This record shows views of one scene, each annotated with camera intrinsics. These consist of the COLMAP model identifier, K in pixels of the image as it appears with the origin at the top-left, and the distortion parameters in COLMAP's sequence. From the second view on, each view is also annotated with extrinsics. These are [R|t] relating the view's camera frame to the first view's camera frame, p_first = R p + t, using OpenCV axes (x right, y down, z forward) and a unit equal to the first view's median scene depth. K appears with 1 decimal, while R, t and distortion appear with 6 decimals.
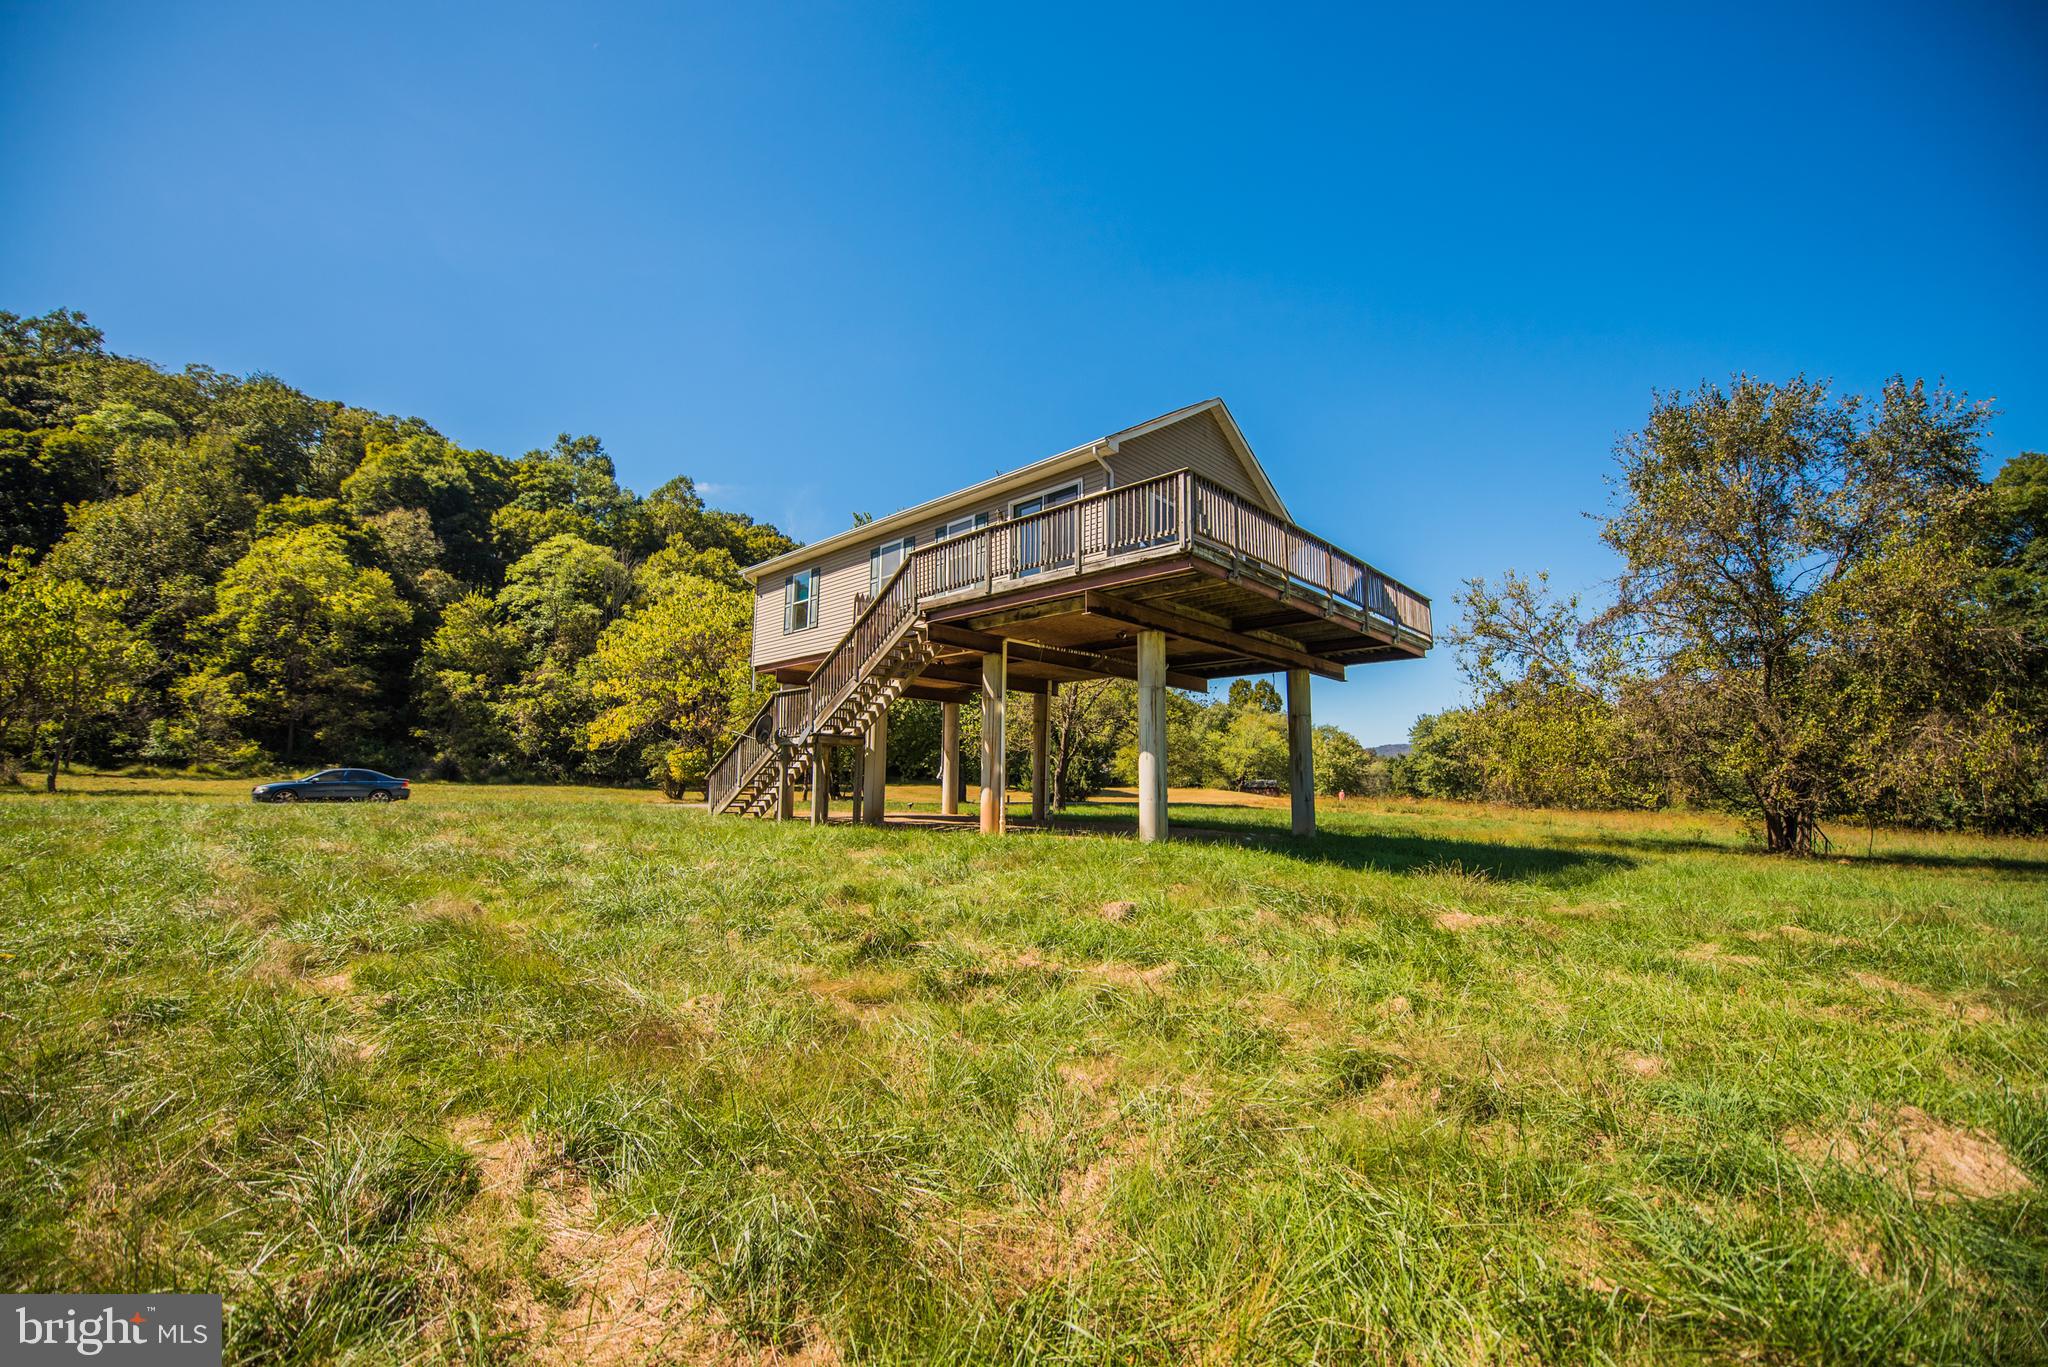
lens RADIAL K [[815.8, 0, 1020.5], [0, 815.8, 682.5], [0, 0, 1]] dist [-0.012287, -0.003438]
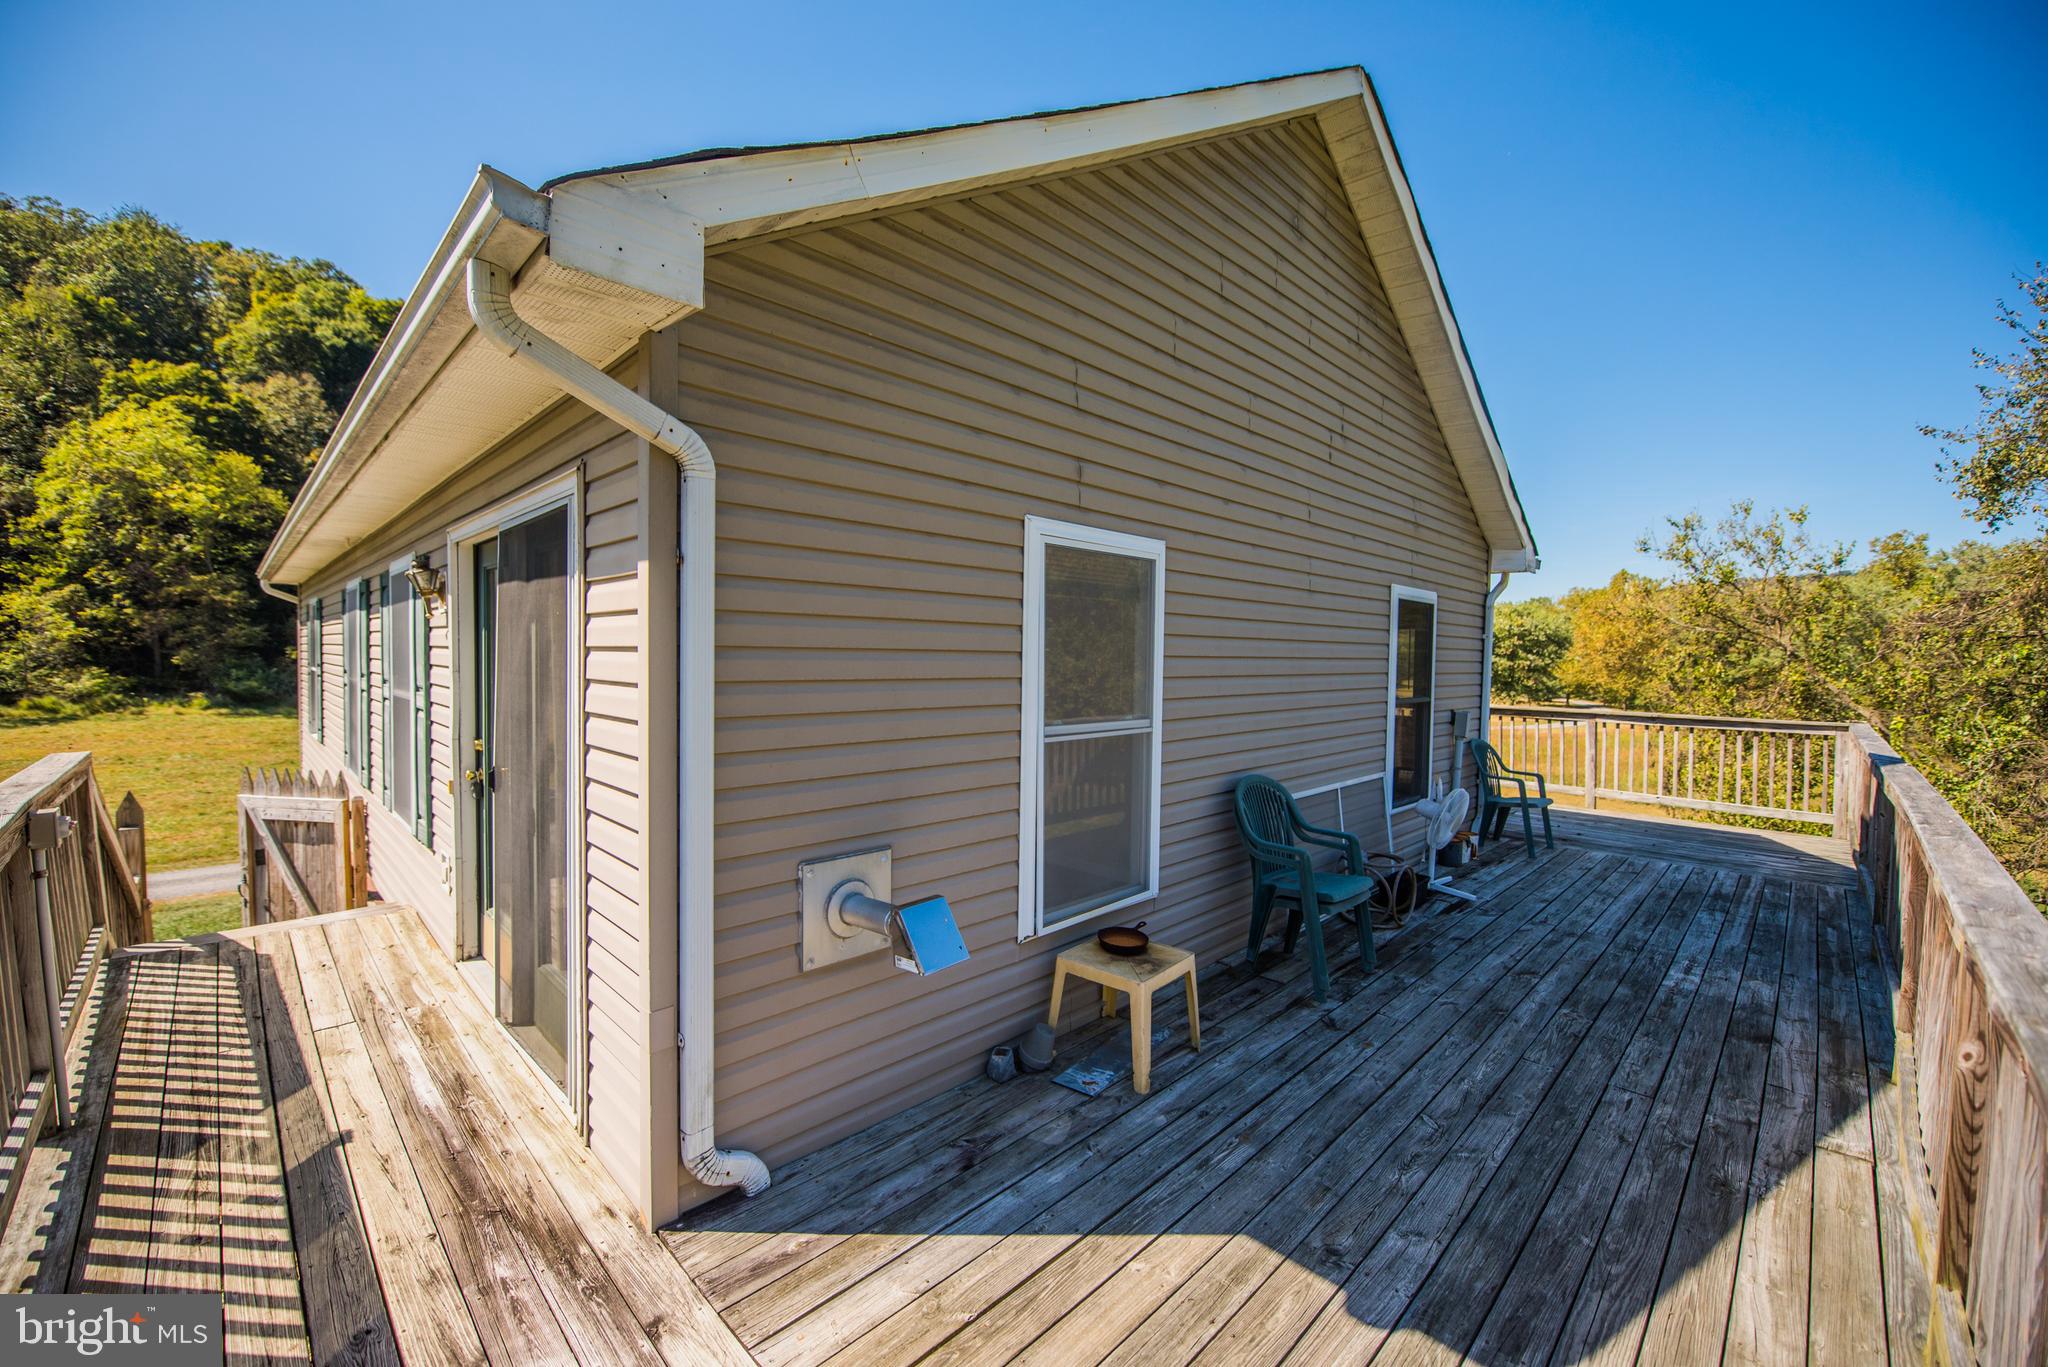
lens RADIAL K [[815.8, 0, 1020.5], [0, 815.8, 682.5], [0, 0, 1]] dist [-0.012287, -0.003438]
pose [[0.999600, 0.007189, -0.027365, 0.031979], [-0.002512, 0.985911, 0.167252, -0.044488], [0.028182, -0.167117, 0.985534, 0.160019]]
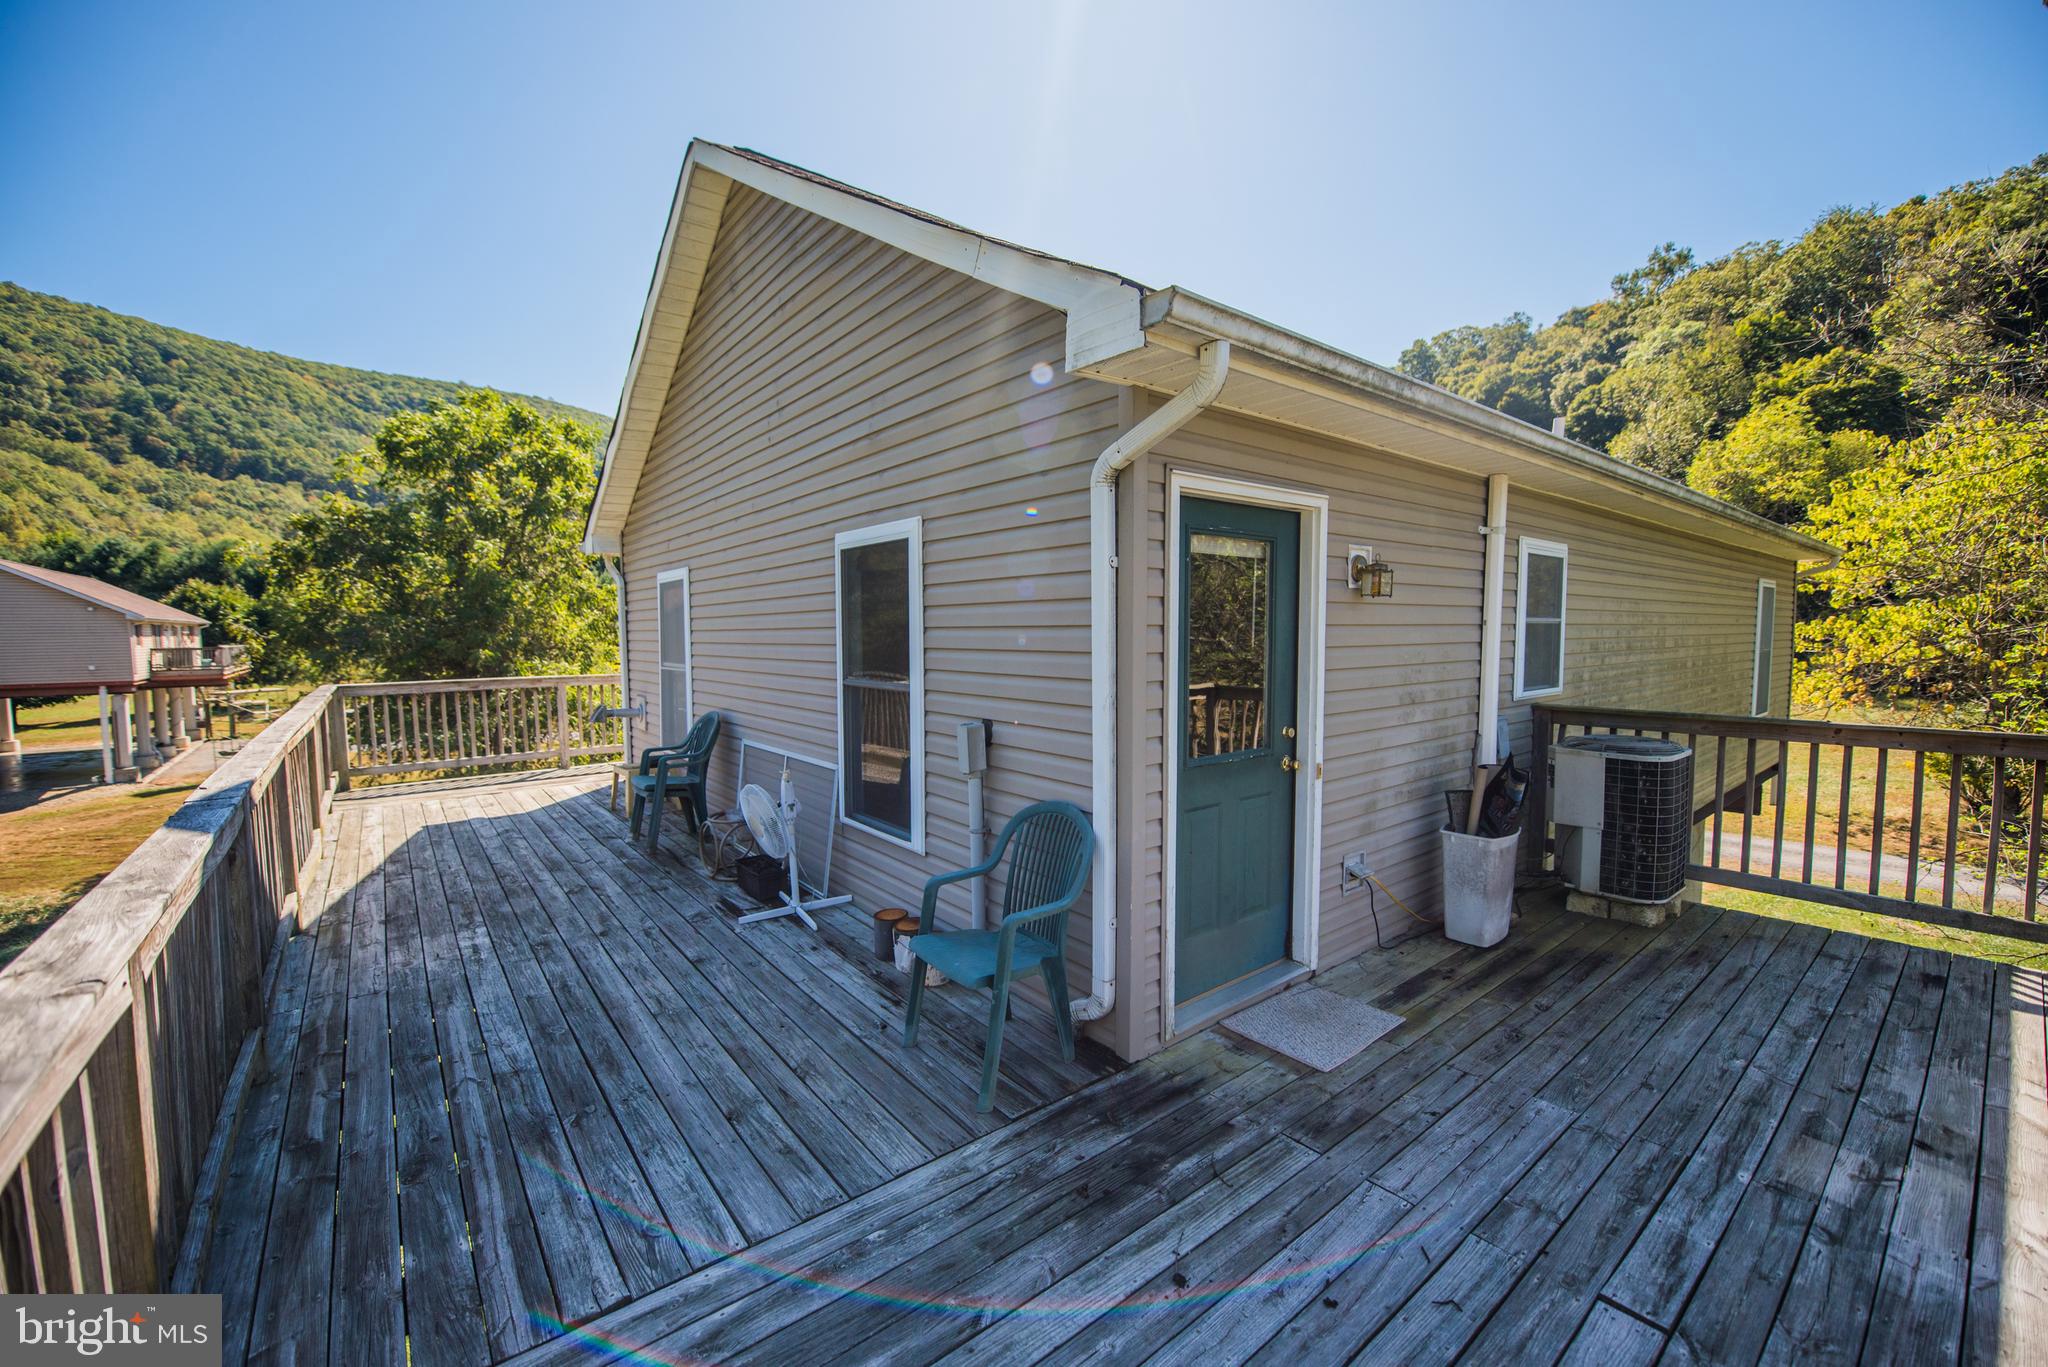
lens RADIAL K [[814.2, 0, 1016.4], [0, 814.2, 683.7], [0, 0, 1]] dist [-0.019692, -0.000016]
pose [[-0.144975, 0.056192, -0.987838, 0.117153], [0.138832, 0.989664, 0.035920, -0.030903], [0.979647, -0.131936, -0.151278, 0.251827]]
